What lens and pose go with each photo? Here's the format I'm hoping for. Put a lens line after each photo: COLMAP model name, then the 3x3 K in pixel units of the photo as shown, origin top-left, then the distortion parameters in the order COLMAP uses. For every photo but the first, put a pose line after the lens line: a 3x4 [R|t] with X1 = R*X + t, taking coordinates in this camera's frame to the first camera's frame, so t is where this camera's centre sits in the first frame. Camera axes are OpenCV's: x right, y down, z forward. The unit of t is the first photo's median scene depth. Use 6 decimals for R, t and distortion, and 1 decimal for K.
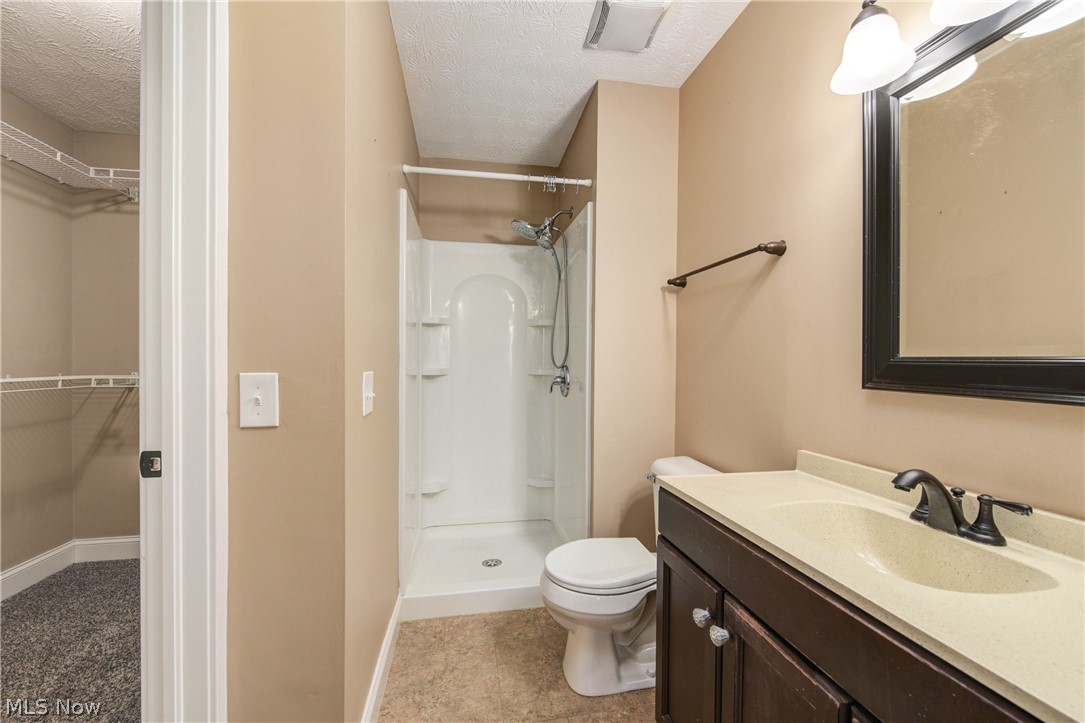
lens RADIAL K [[433.4, 0, 538.0], [0, 433.4, 366.3], [0, 0, 1]] dist [-0.001013, -0.000137]
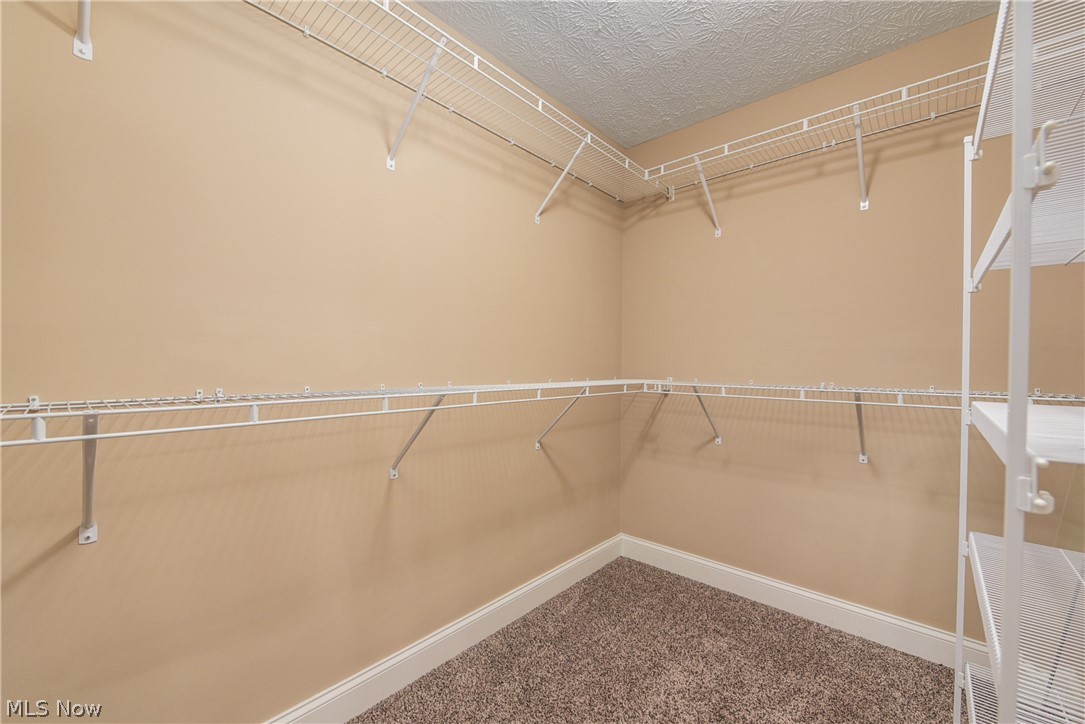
lens RADIAL K [[433.4, 0, 538.0], [0, 433.4, 366.8], [0, 0, 1]] dist [-0.001013, -0.000137]
pose [[0.612172, 0.004634, -0.790711, -0.365706], [-0.011565, 0.999928, -0.003094, -0.003267], [0.790640, 0.011039, 0.612181, 0.186310]]
